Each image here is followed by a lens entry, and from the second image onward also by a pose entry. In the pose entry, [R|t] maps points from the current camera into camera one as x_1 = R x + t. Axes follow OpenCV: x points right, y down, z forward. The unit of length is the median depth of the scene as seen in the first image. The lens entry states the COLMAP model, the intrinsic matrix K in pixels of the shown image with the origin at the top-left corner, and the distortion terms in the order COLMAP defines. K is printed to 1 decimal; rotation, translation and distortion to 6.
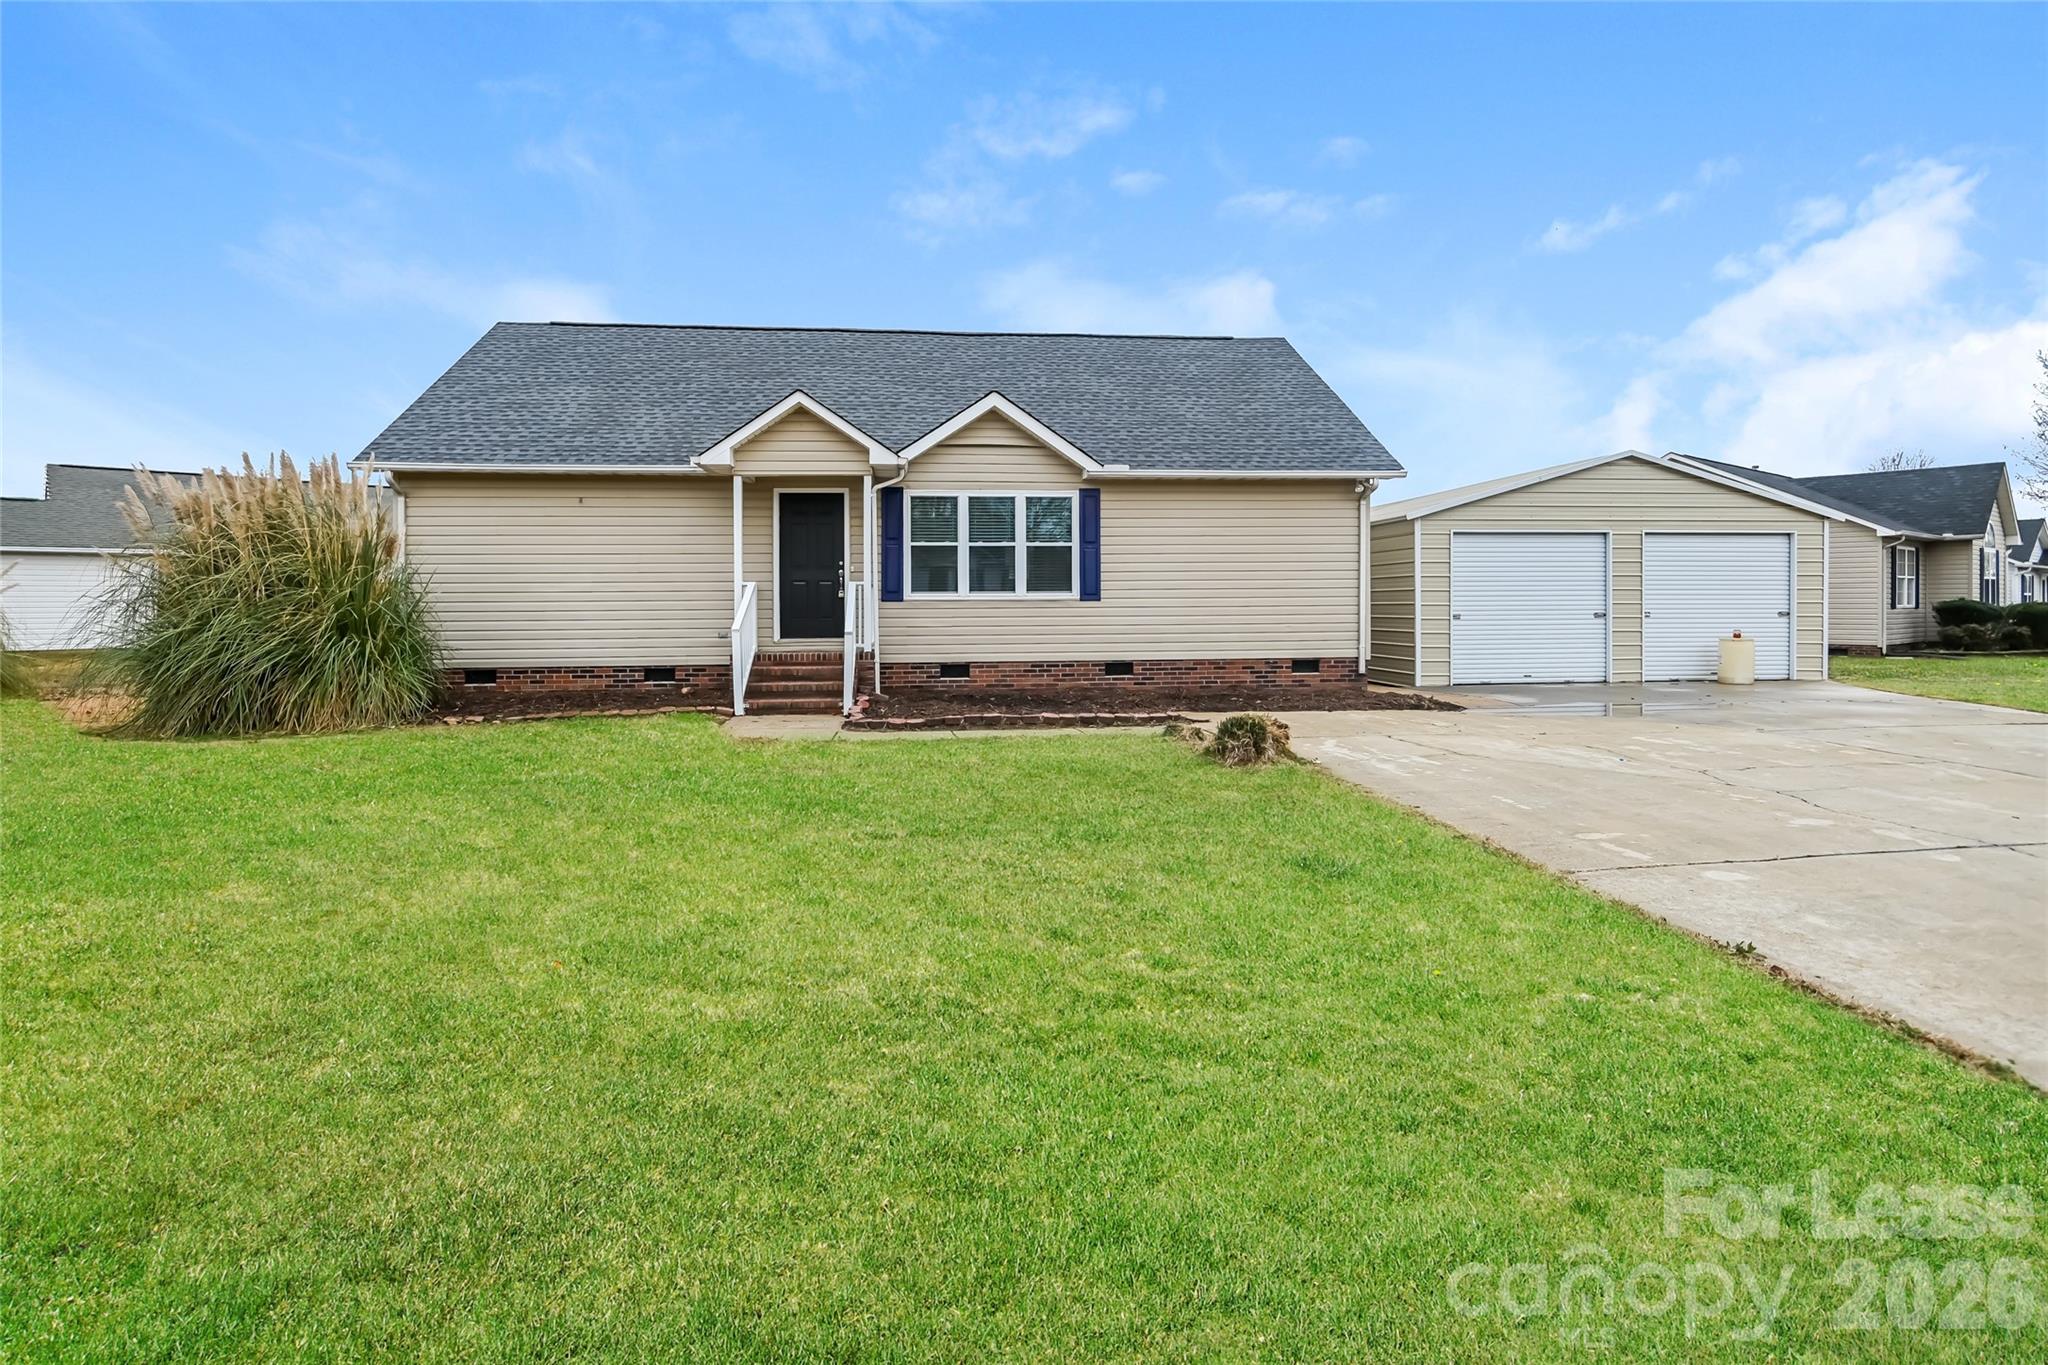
lens RADIAL K [[1012.5, 0, 1019.1], [0, 1012.5, 682.3], [0, 0, 1]] dist [-0.000487, -0.000060]
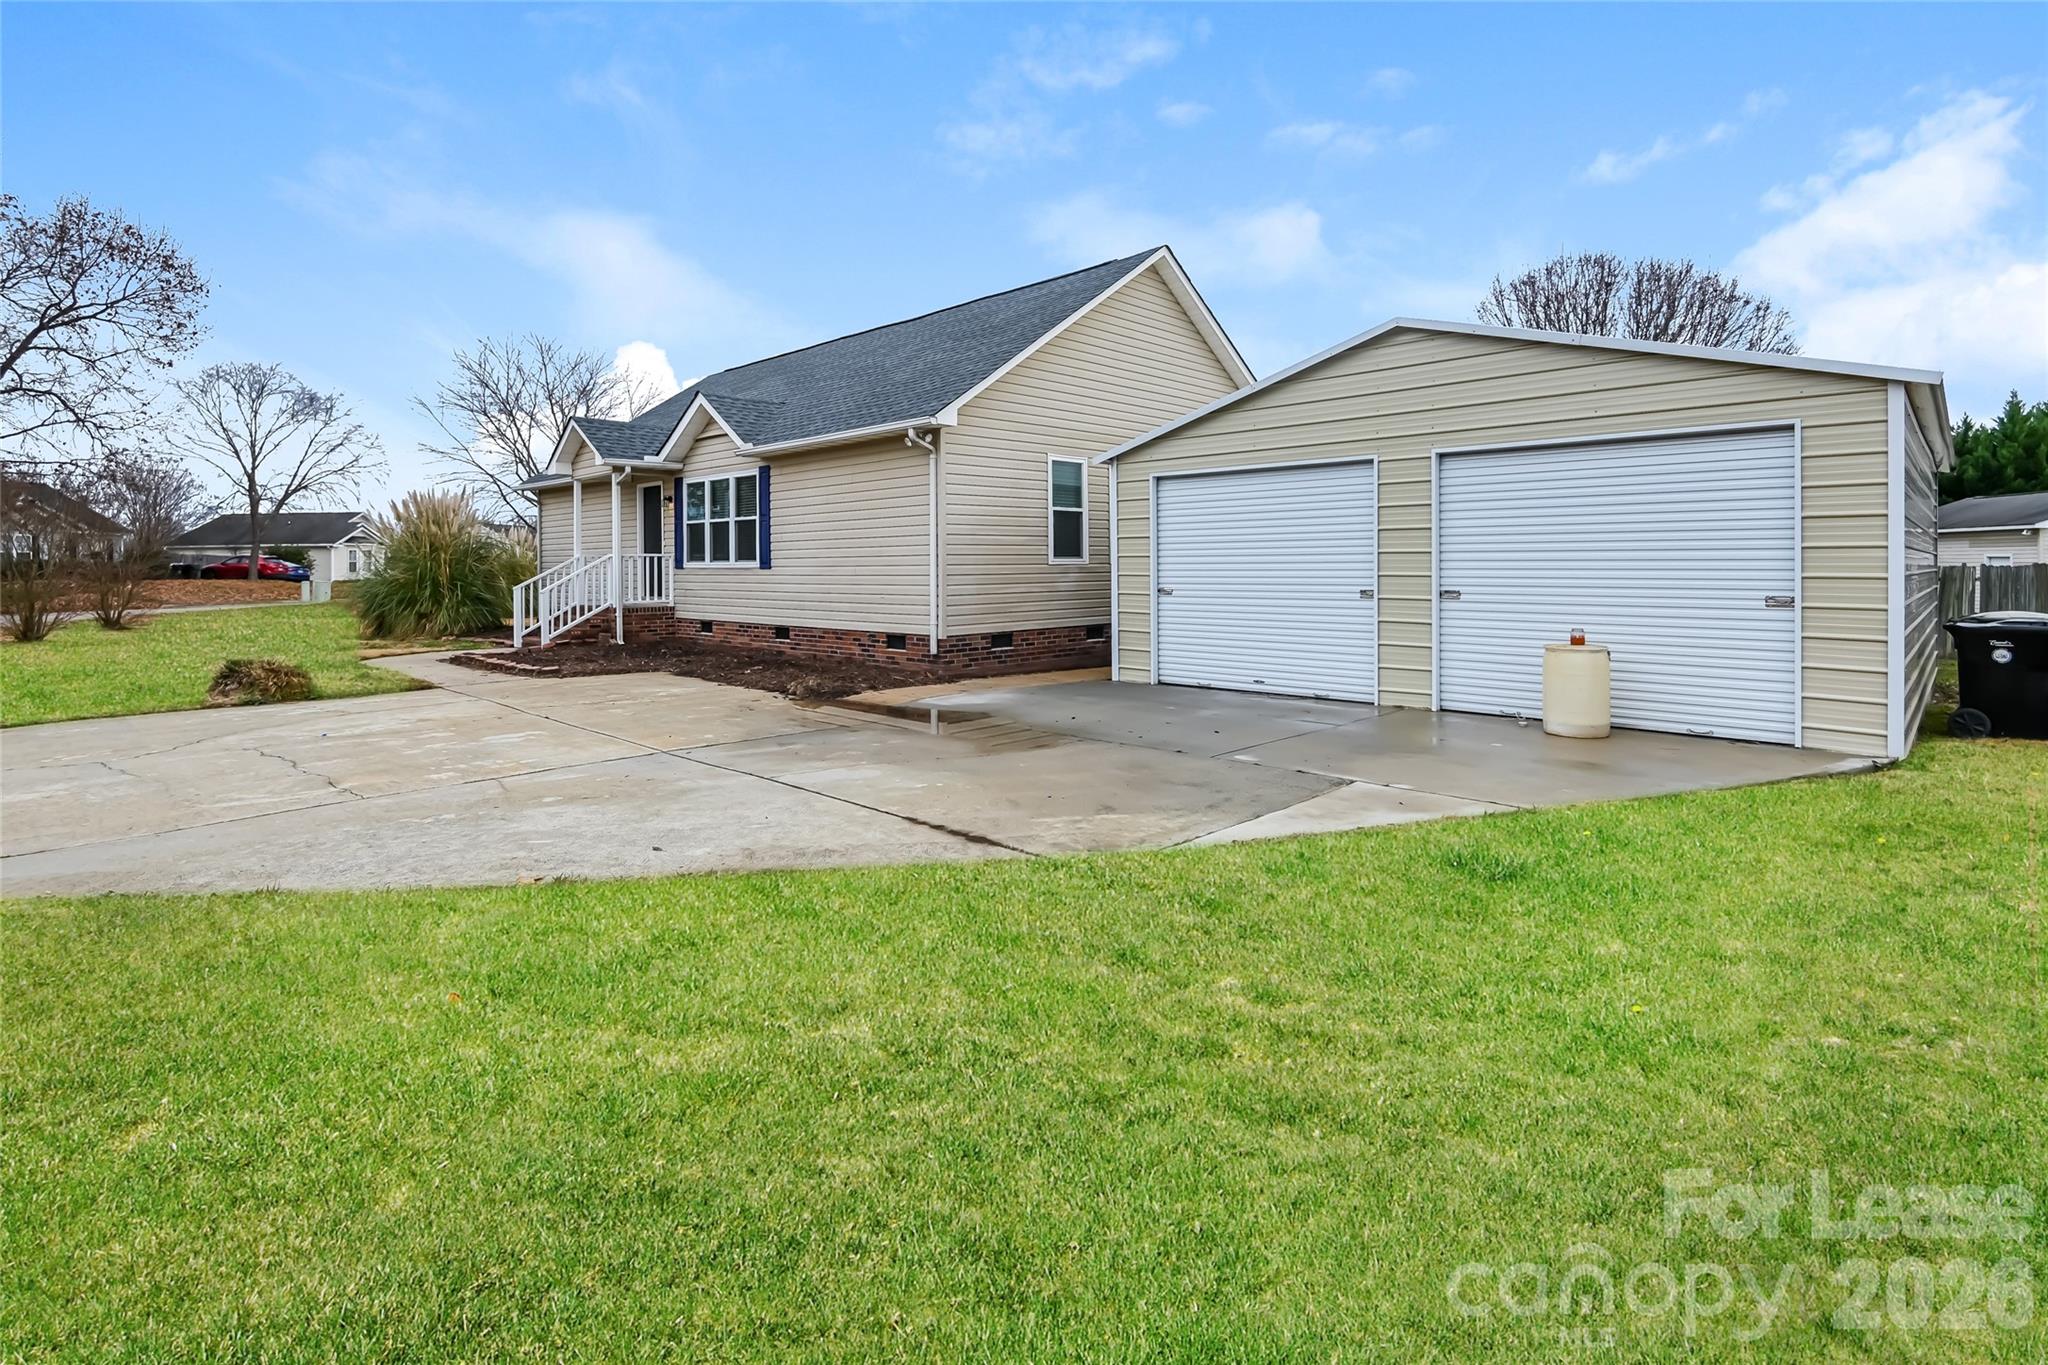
lens RADIAL K [[982.0, 0, 1030.4], [0, 982.0, 622.1], [0, 0, 1]] dist [-0.000522, -0.000381]
pose [[0.999401, 0.000725, -0.034598, -0.007904], [-0.000418, 0.999961, 0.008872, -0.003686], [0.034603, -0.008852, 0.999362, 0.276825]]
